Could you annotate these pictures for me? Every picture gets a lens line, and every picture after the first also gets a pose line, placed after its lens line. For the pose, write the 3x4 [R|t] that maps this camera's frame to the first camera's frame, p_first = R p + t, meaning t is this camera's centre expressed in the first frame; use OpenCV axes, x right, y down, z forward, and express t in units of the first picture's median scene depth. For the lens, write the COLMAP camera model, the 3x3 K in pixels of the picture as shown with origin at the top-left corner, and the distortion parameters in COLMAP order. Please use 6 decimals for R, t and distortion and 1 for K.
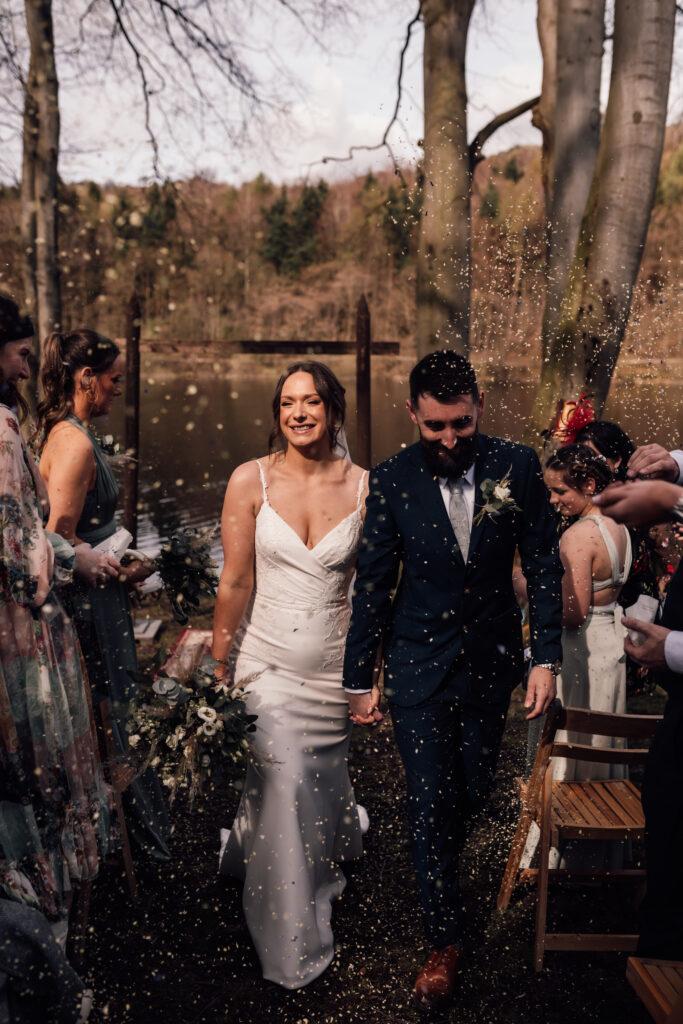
lens RADIAL K [[976.9, 0, 341.5], [0, 976.9, 512.0], [0, 0, 1]] dist [-0.074424, 0.100663]
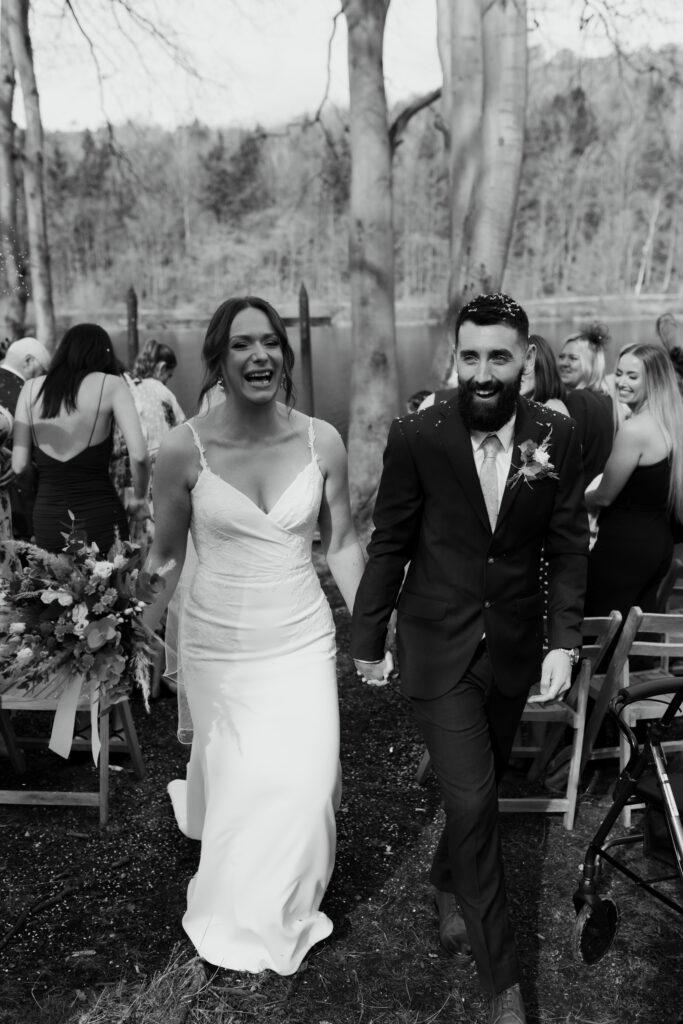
lens RADIAL K [[963.0, 0, 341.5], [0, 963.0, 512.0], [0, 0, 1]] dist [0.000632, 0.001260]
pose [[0.997956, -0.040729, 0.049235, -0.001111], [0.037895, 0.997644, 0.057181, 0.007210], [-0.051448, -0.055199, 0.997149, -0.119840]]
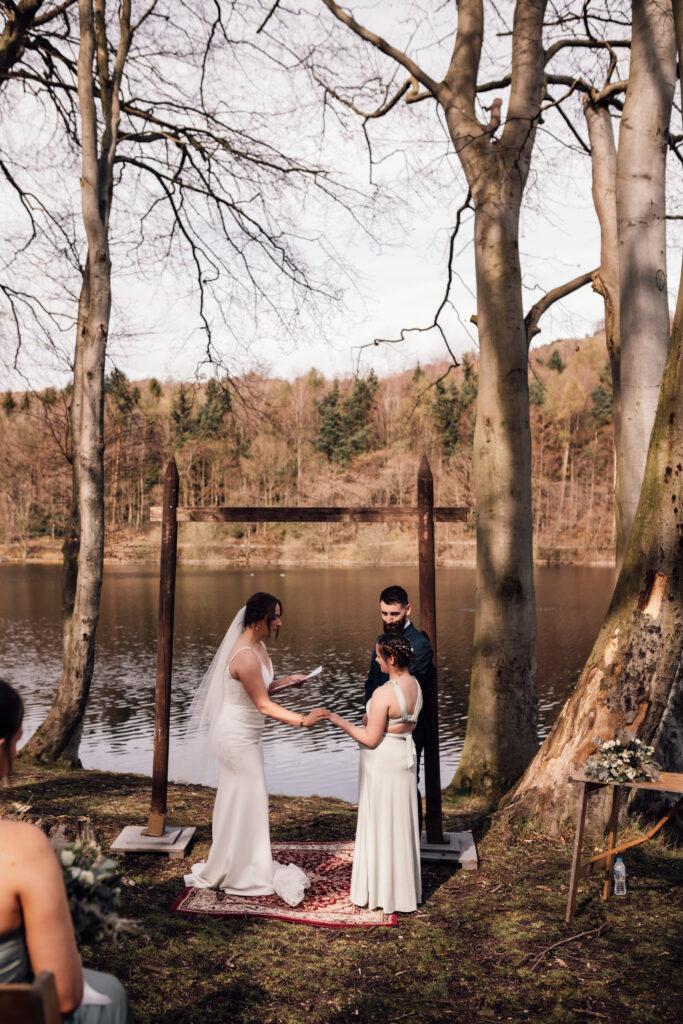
lens RADIAL K [[974.7, 0, 341.8], [0, 974.7, 517.9], [0, 0, 1]] dist [-0.069448, 0.095493]
pose [[0.998607, -0.010255, -0.051750, -0.002527], [0.000659, 0.983275, -0.182128, -0.001133], [0.052752, 0.181840, 0.981912, 0.039537]]
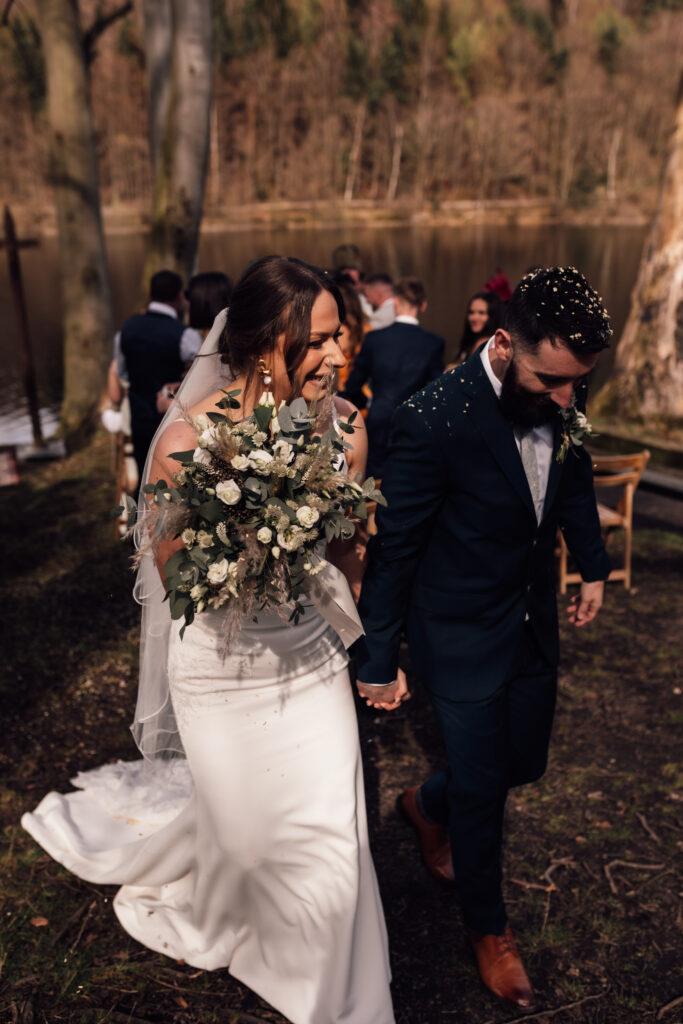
lens RADIAL K [[976.9, 0, 341.5], [0, 976.9, 512.0], [0, 0, 1]] dist [-0.074424, 0.100663]
pose [[0.942333, -0.122730, 0.311362, -0.003750], [0.074573, 0.983944, 0.162149, 0.006438], [-0.326264, -0.129579, 0.936355, -0.167377]]
